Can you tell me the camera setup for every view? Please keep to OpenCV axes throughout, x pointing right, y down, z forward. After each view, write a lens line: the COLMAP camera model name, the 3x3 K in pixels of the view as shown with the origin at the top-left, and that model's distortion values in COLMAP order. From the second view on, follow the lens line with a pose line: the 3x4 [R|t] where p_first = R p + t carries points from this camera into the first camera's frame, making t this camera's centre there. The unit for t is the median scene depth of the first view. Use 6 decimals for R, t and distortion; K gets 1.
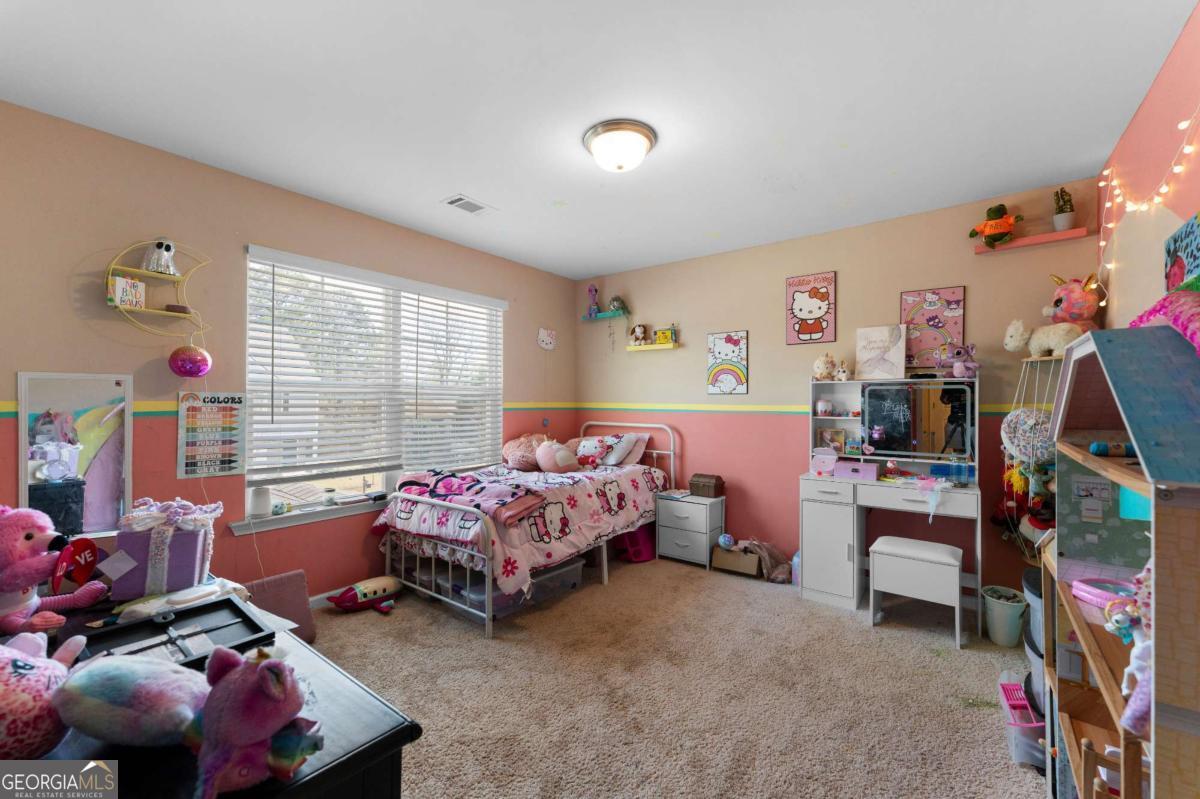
lens RADIAL K [[497.1, 0, 600.8], [0, 497.1, 398.3], [0, 0, 1]] dist [0.001526, -0.000269]
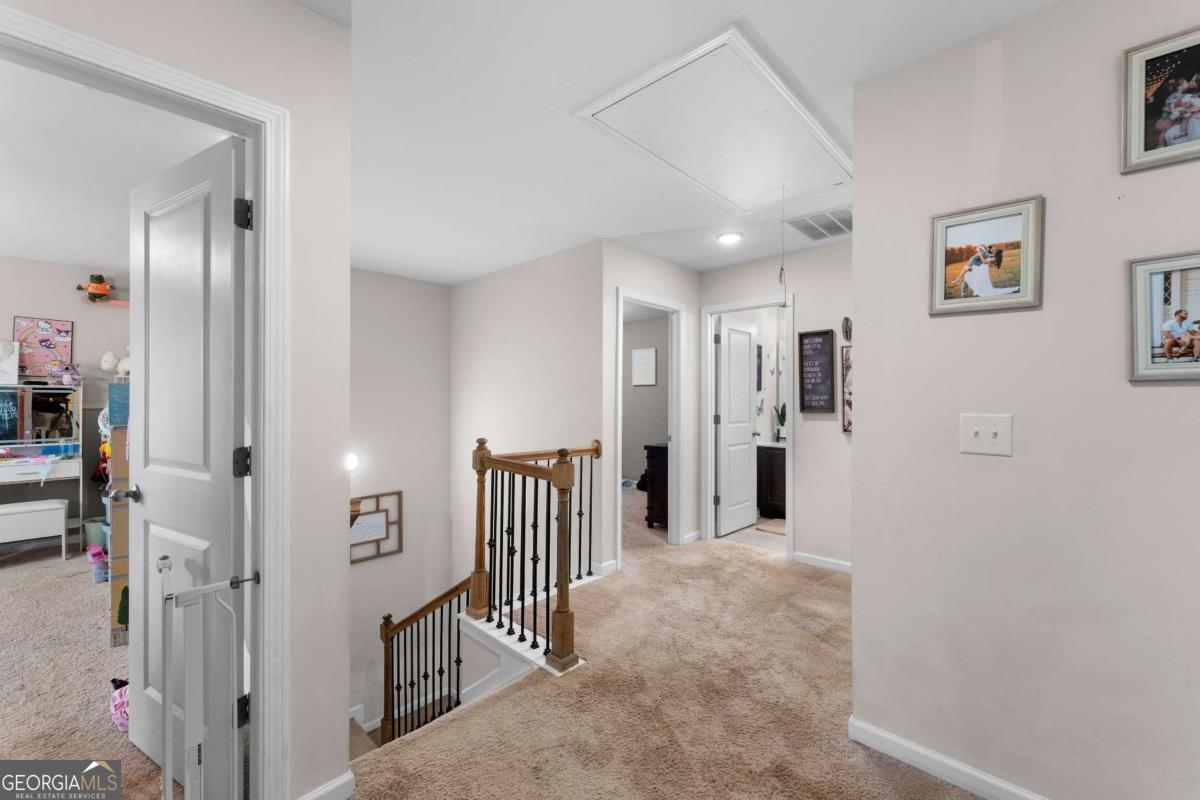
lens RADIAL K [[497.1, 0, 601.1], [0, 497.1, 397.0], [0, 0, 1]] dist [0.001526, -0.000269]
pose [[0.130927, 0.001582, 0.991391, -0.529305], [-0.010691, 0.999943, -0.000184, -0.023494], [-0.991334, -0.010574, 0.130937, -0.754013]]
